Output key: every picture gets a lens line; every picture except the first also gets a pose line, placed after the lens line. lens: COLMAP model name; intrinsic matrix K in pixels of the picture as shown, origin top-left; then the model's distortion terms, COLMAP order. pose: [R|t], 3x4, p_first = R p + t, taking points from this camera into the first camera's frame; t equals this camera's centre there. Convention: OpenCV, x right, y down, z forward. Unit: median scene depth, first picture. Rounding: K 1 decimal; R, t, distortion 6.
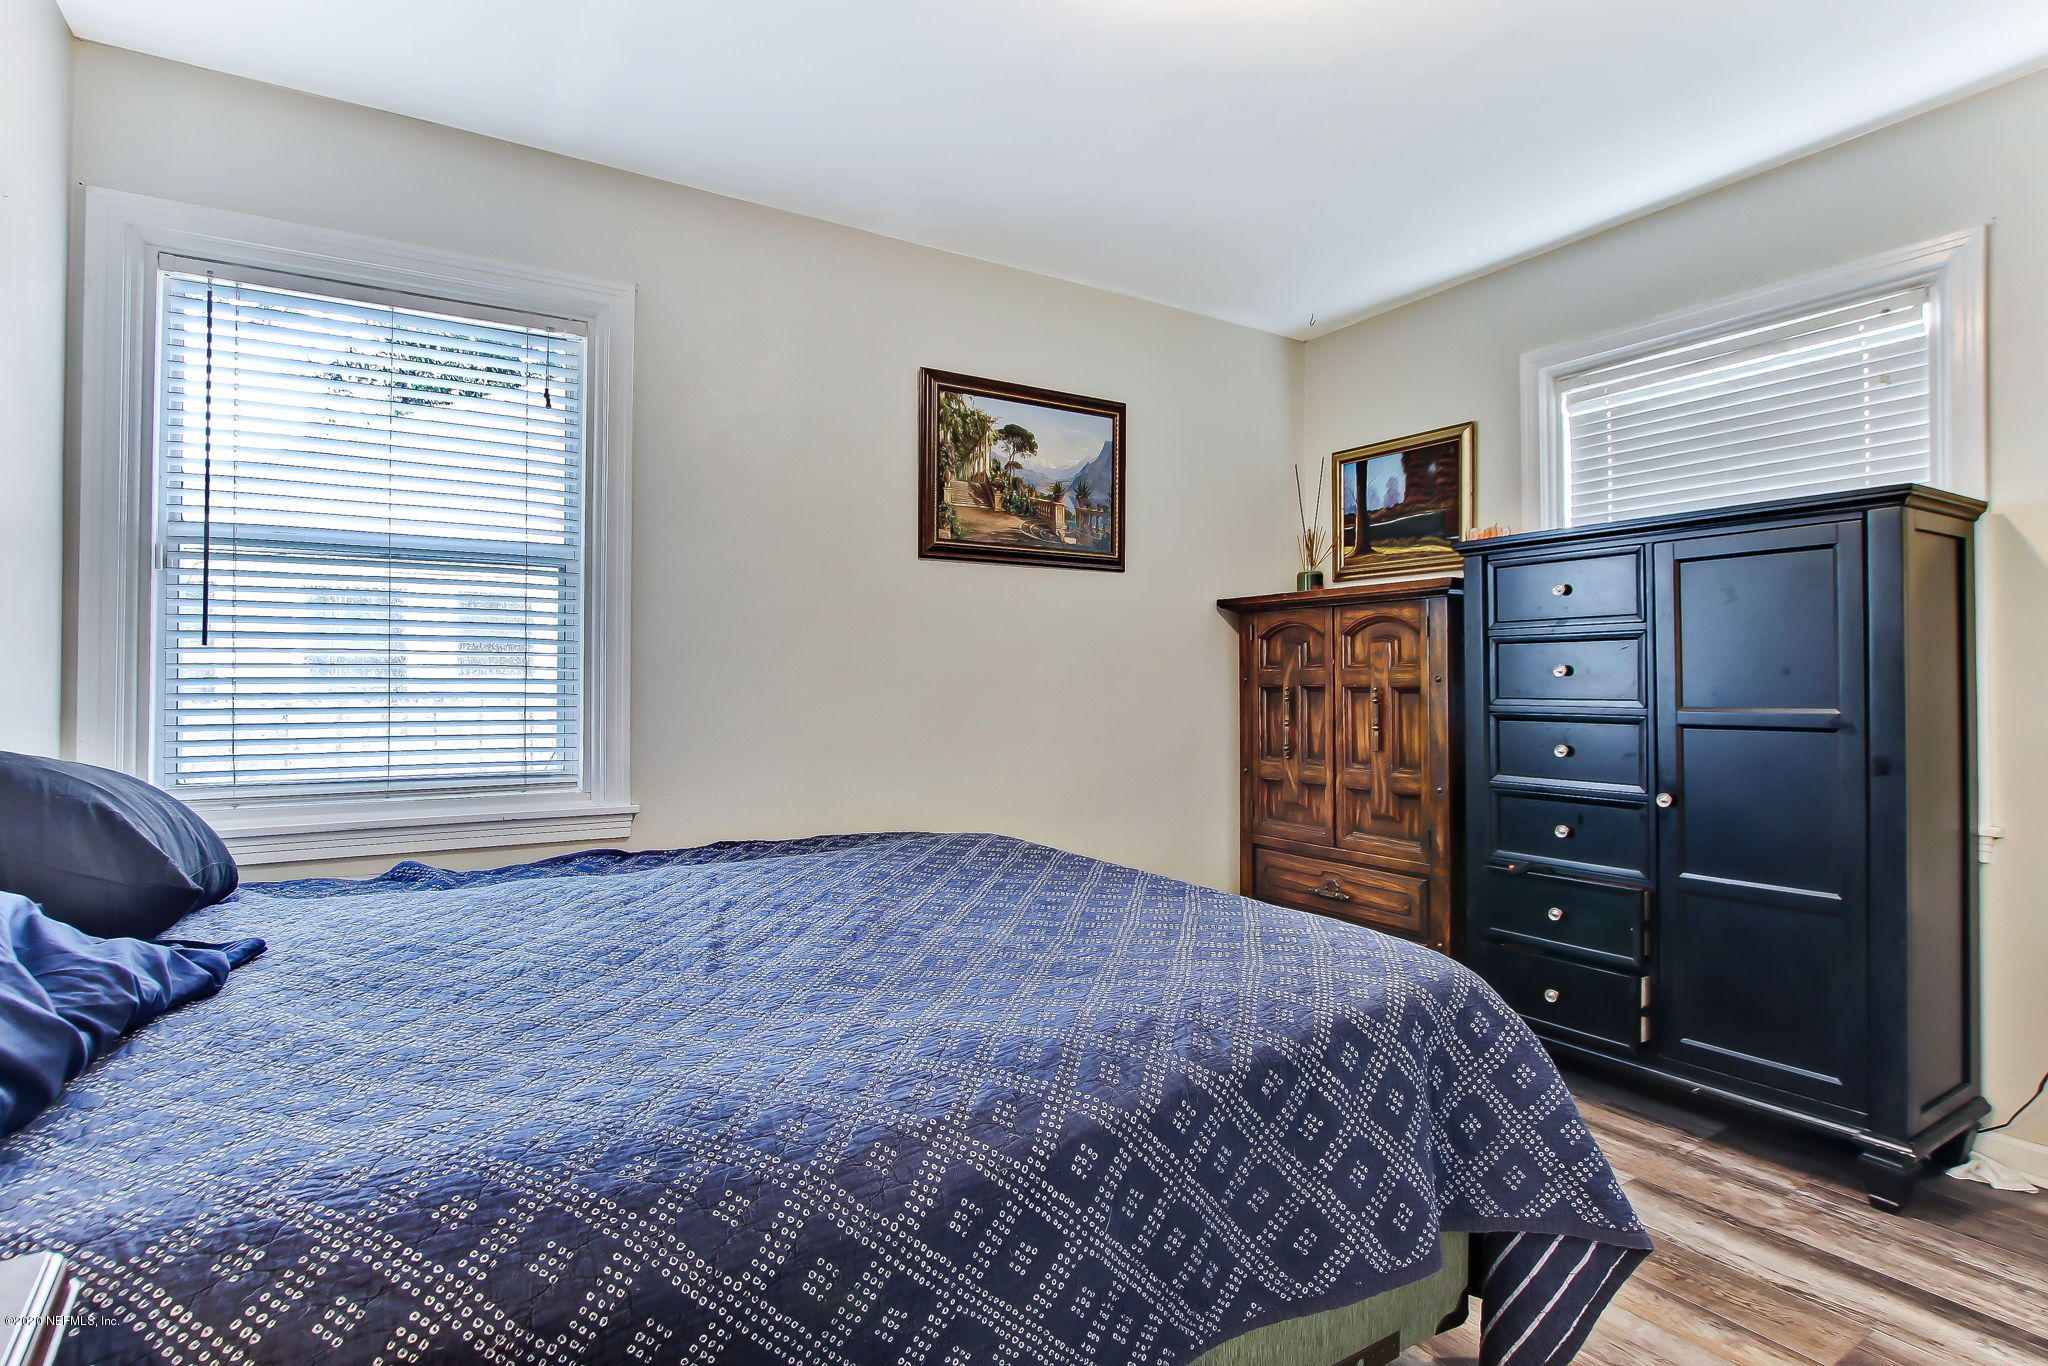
lens RADIAL K [[1001.5, 0, 1024.0], [0, 1001.5, 683.0], [0, 0, 1]] dist [-0.001082, 0.000245]
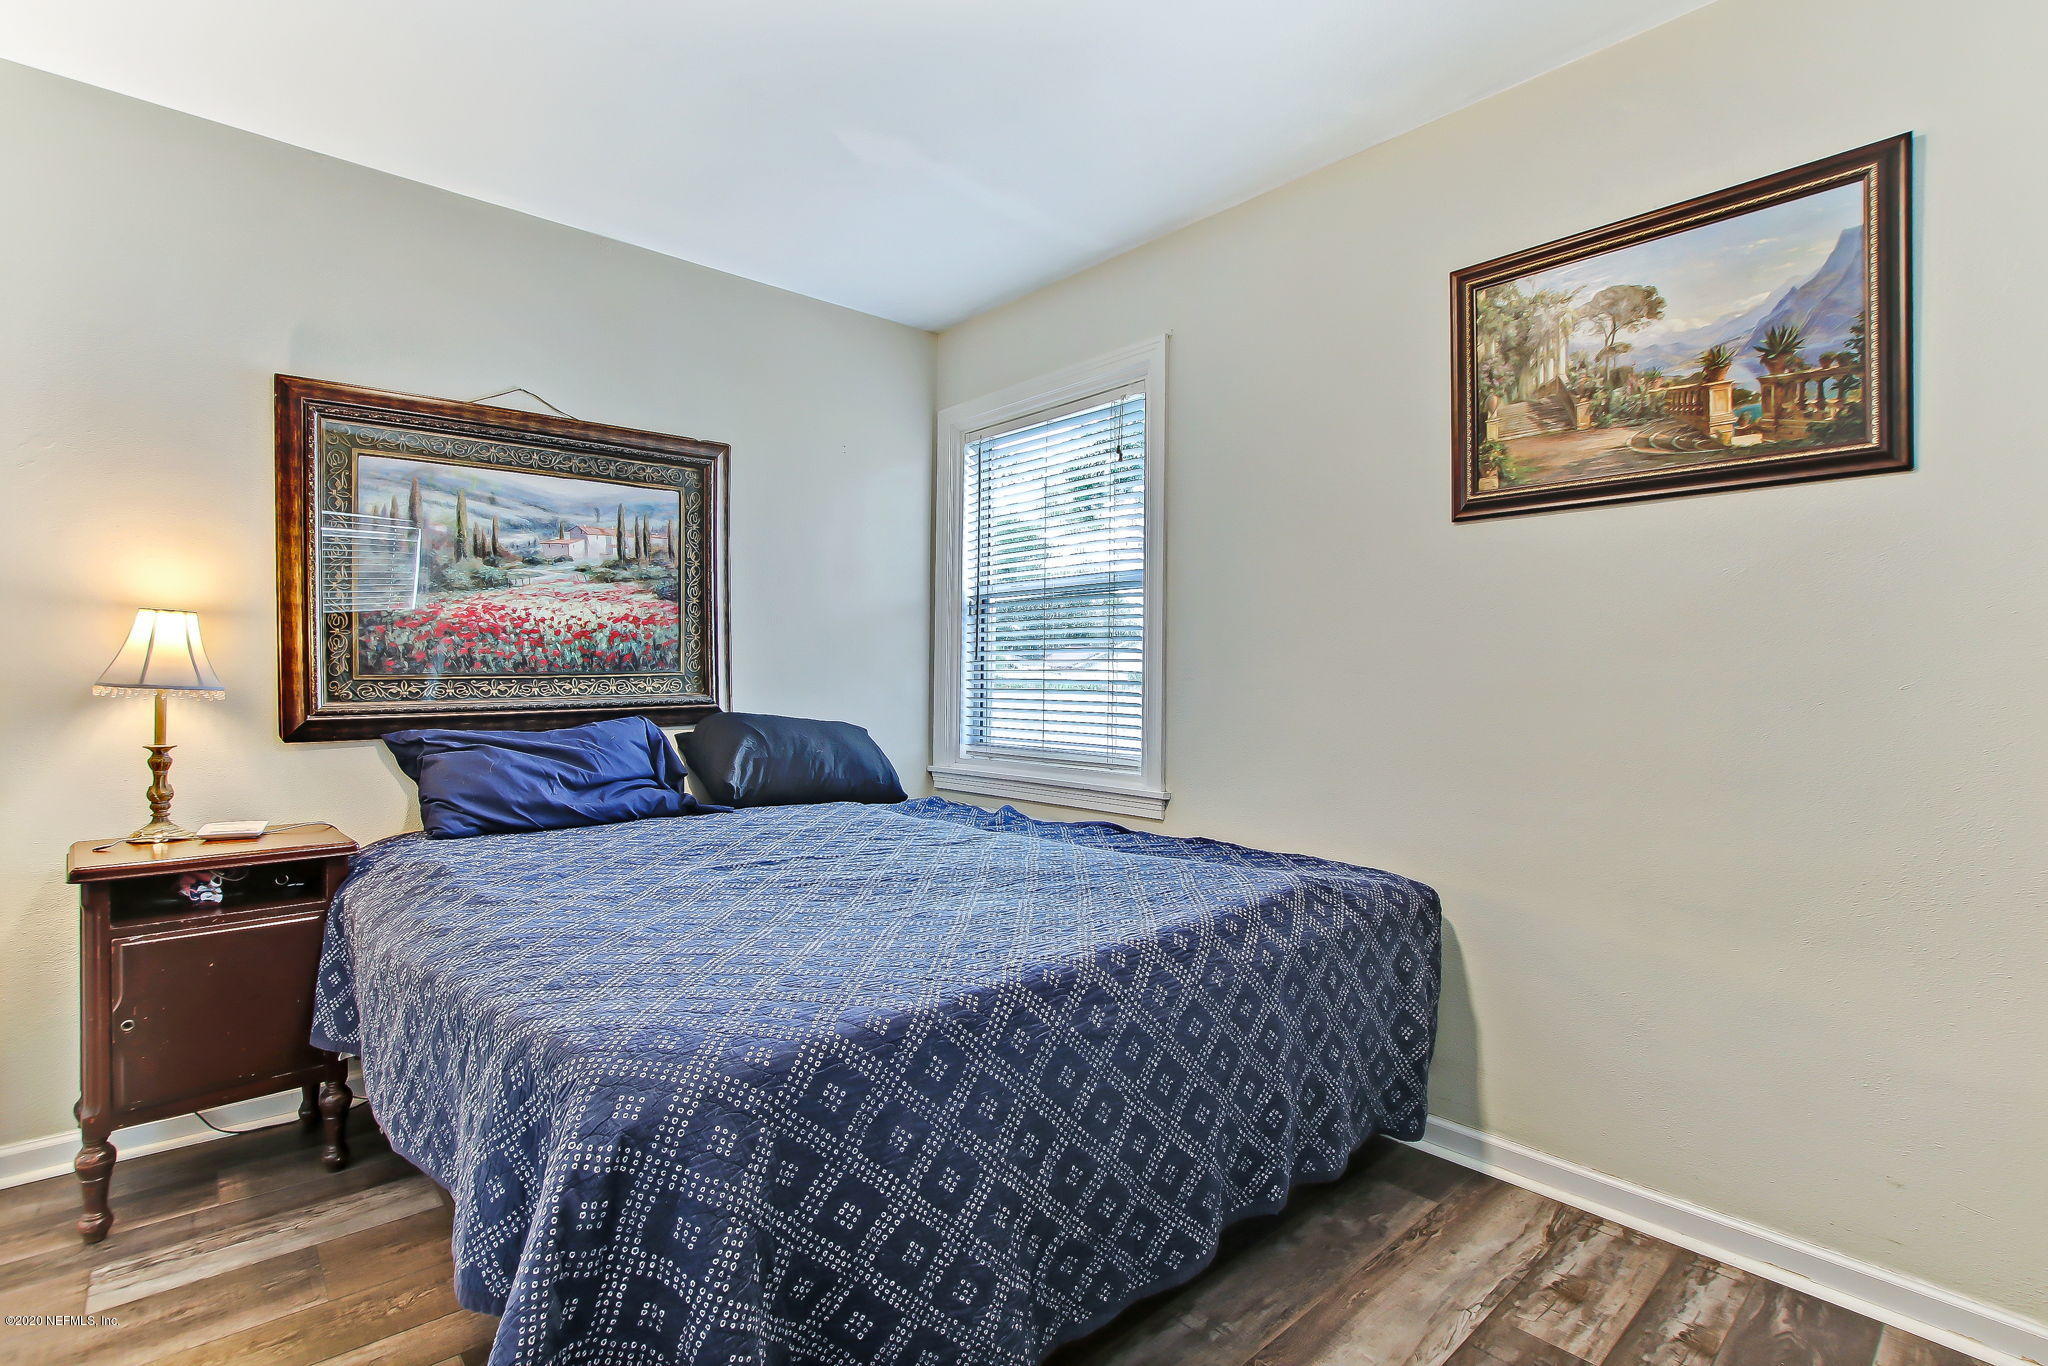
lens RADIAL K [[1001.5, 0, 1024.0], [0, 1001.5, 683.0], [0, 0, 1]] dist [-0.001082, 0.000245]
pose [[0.182637, 0.009829, -0.983131, 0.560721], [0.005622, 0.999923, 0.011041, -0.012668], [0.983164, -0.007543, 0.182568, 0.512968]]
